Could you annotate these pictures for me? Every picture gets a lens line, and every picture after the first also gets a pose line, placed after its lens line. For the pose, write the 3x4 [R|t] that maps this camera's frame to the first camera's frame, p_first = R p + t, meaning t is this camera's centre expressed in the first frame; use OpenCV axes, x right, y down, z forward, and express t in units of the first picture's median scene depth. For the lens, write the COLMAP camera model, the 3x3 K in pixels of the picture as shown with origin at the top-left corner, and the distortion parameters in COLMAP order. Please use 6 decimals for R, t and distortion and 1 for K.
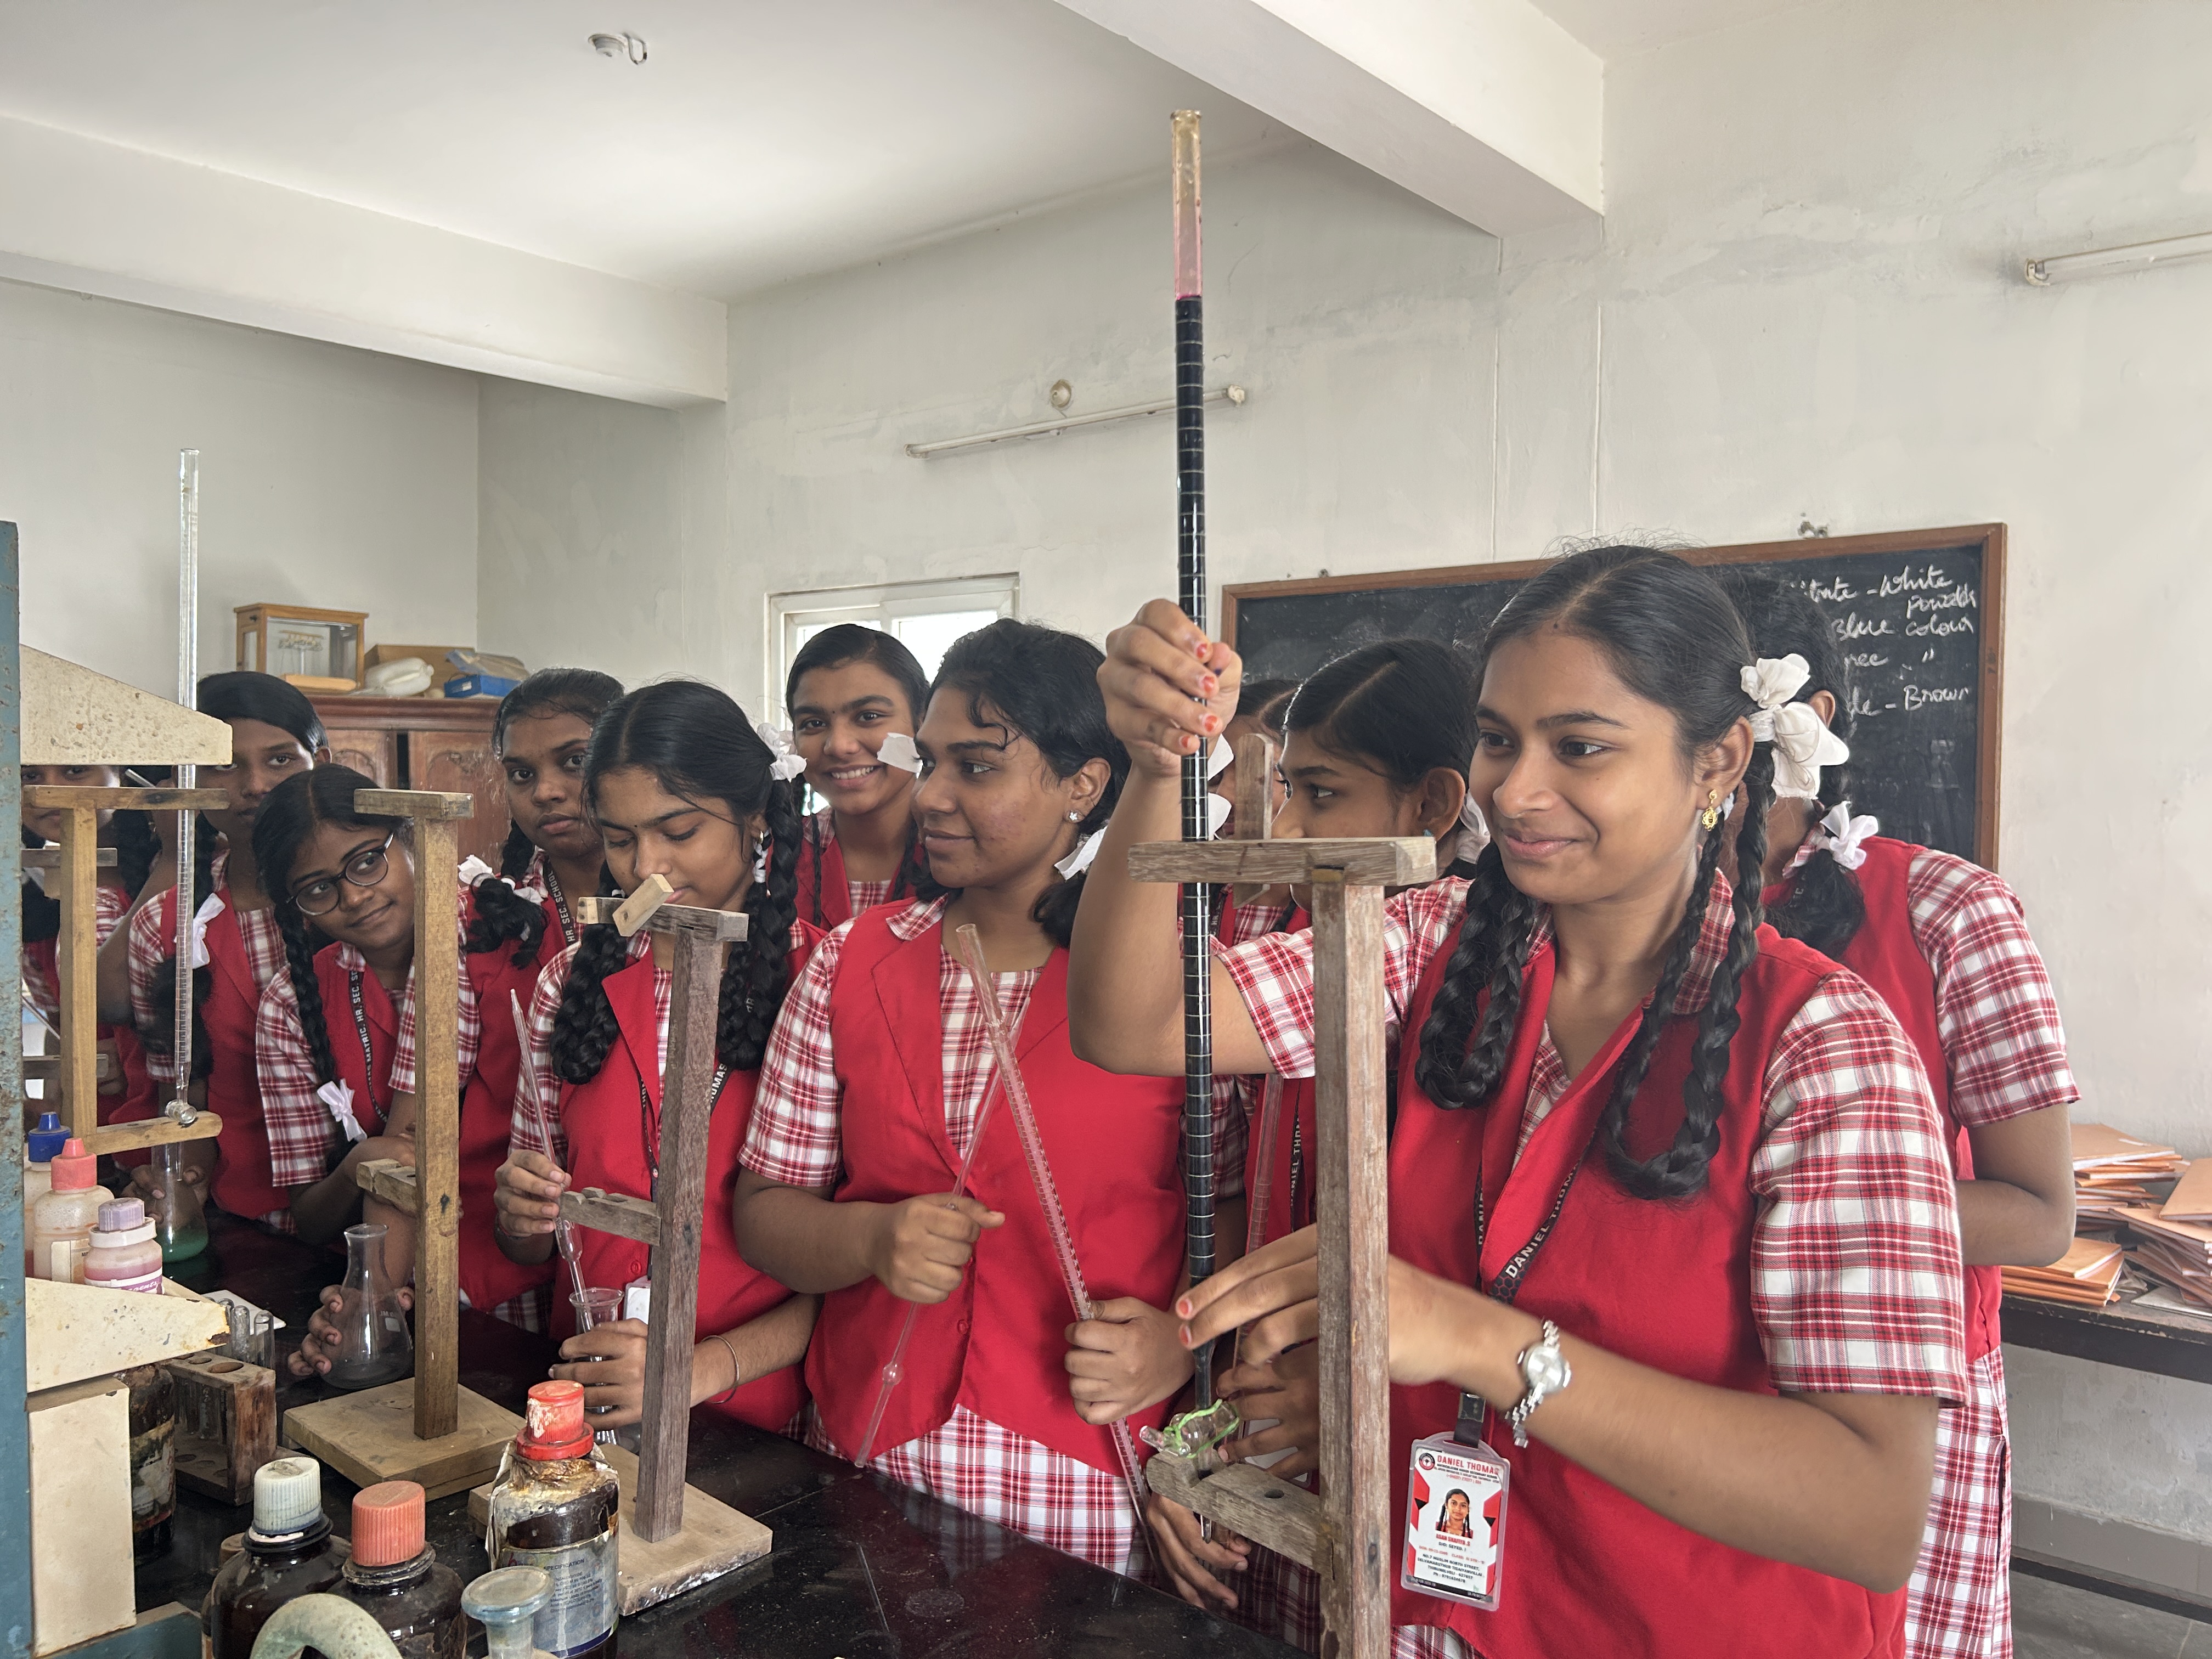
lens RADIAL K [[1693.0, 0, 1106.0], [0, 1693.0, 829.5], [0, 0, 1]] dist [0.050552, -0.056058]
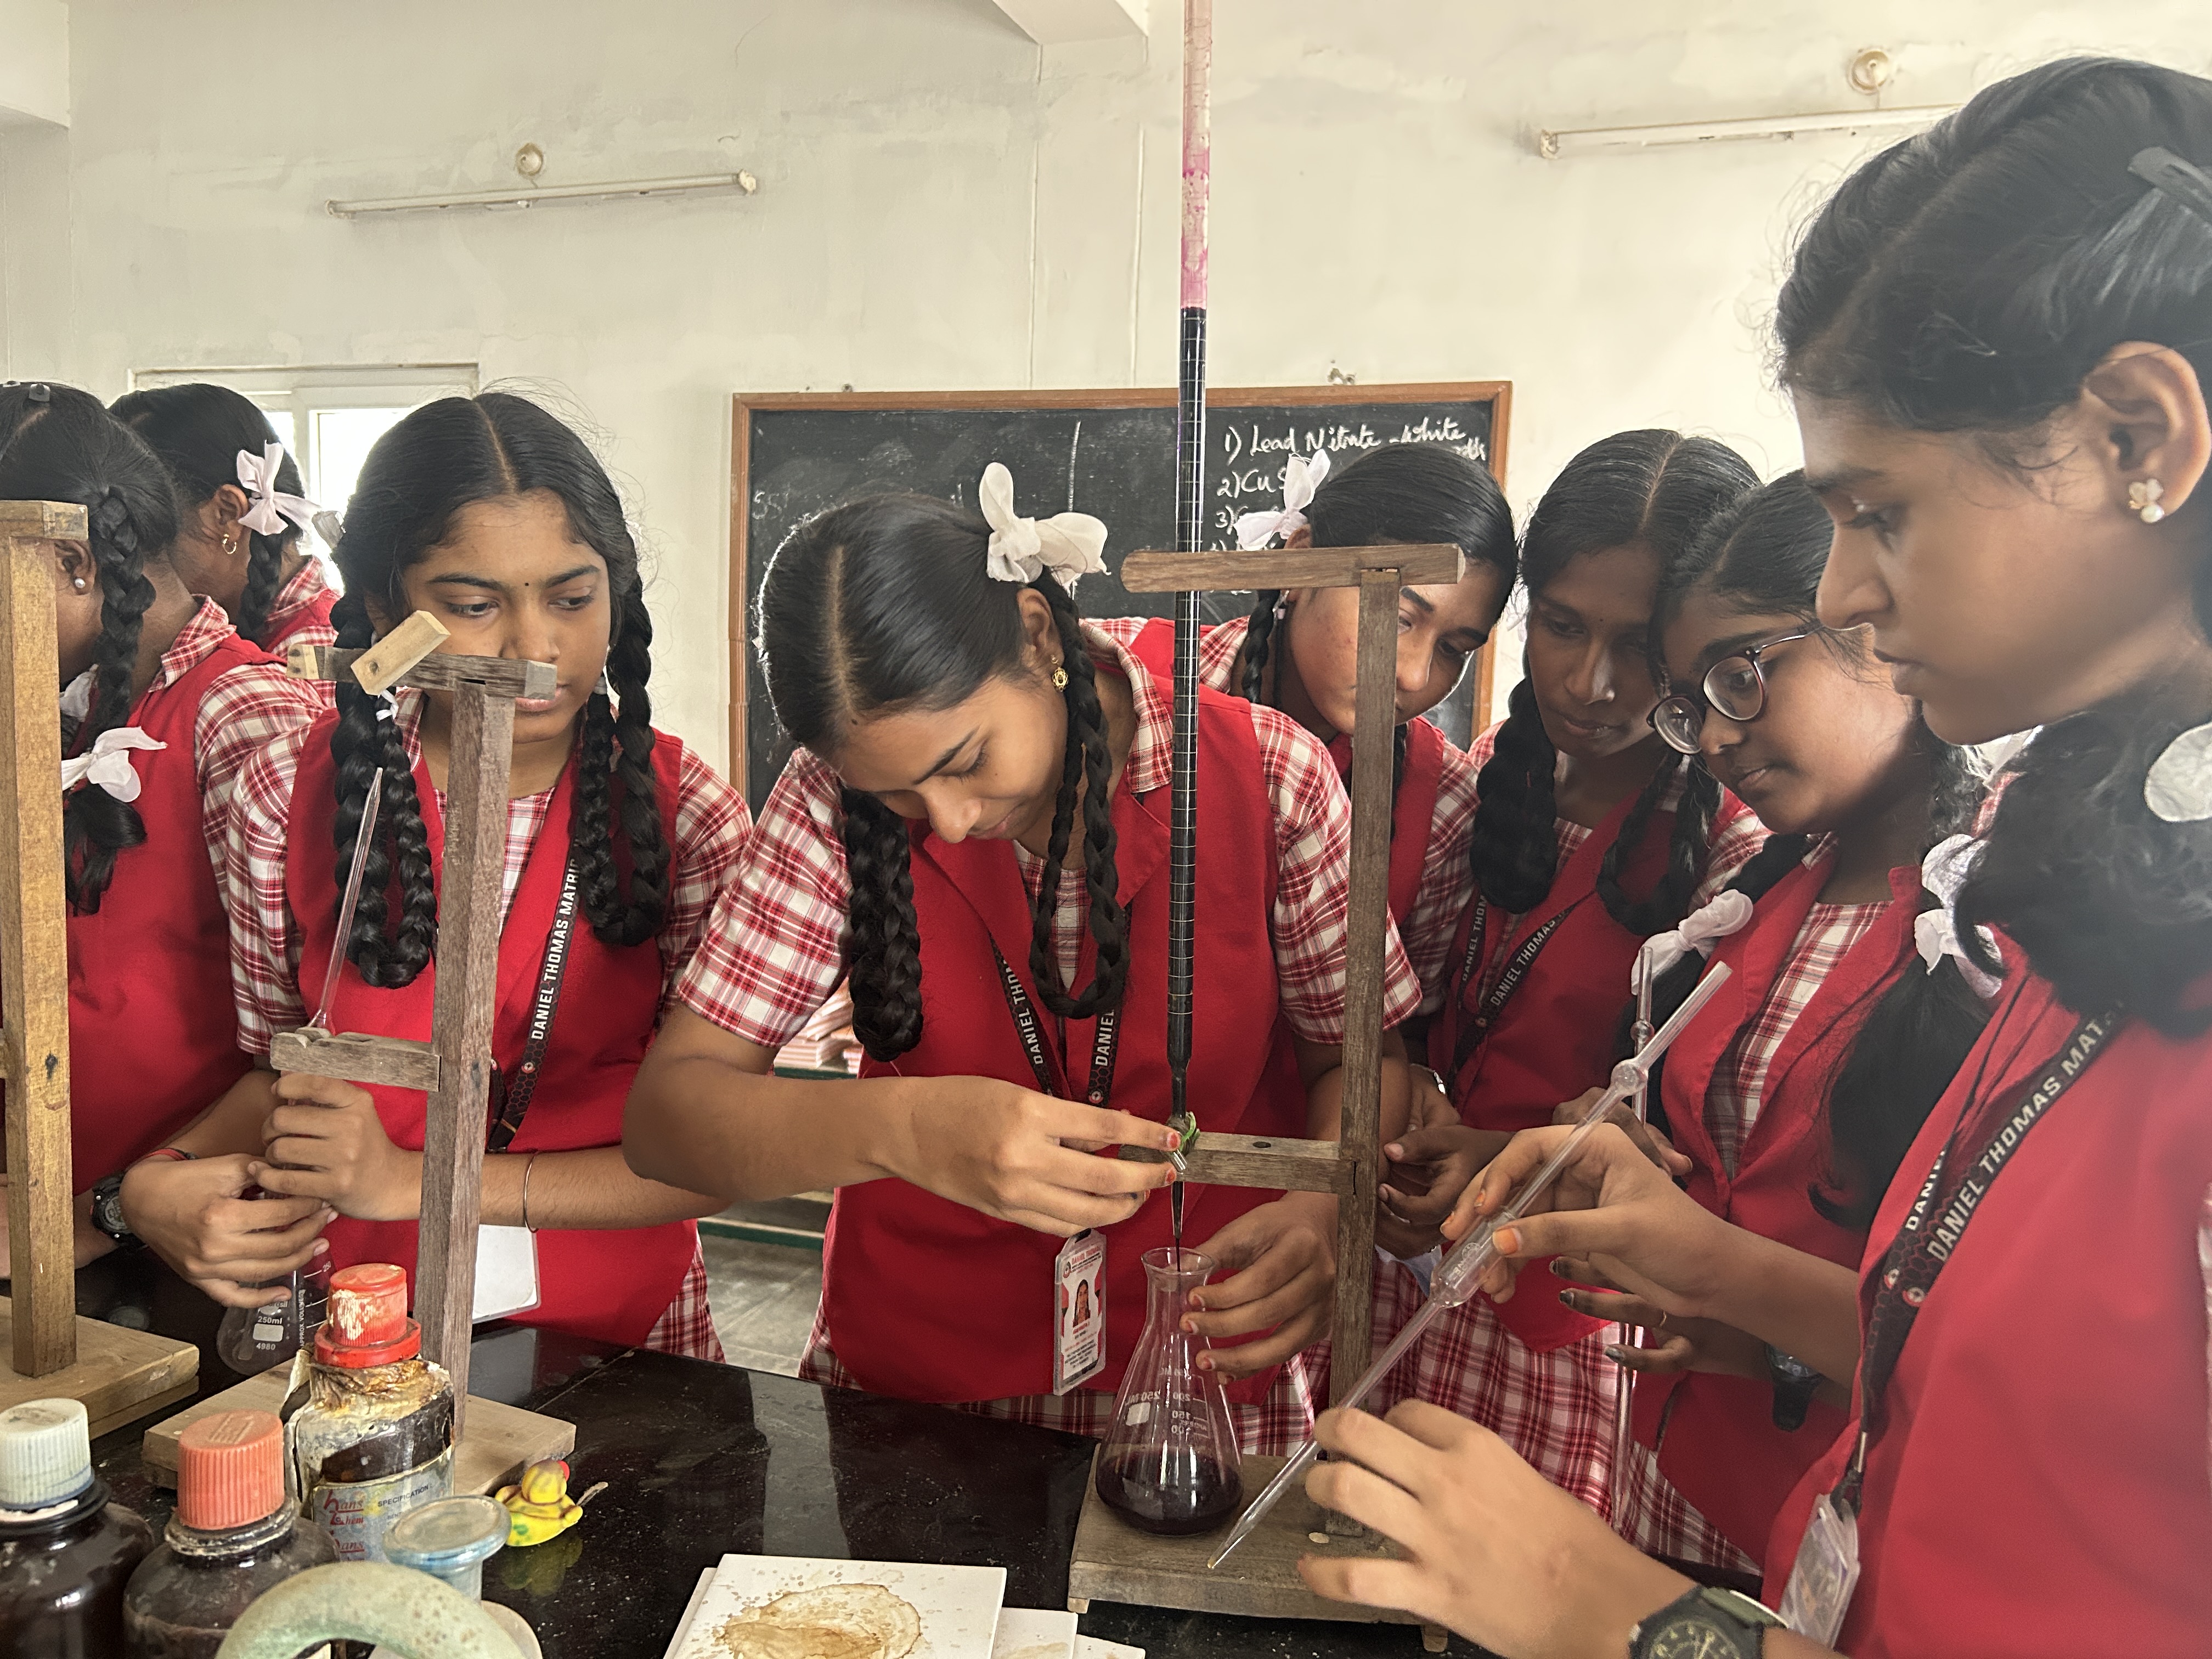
lens RADIAL K [[1693.0, 0, 1106.0], [0, 1693.0, 829.5], [0, 0, 1]] dist [0.050552, -0.056058]
pose [[0.933464, -0.014782, 0.358368, -0.105018], [-0.013153, 0.997068, 0.075388, 0.025589], [-0.358431, -0.075086, 0.930532, 0.071130]]
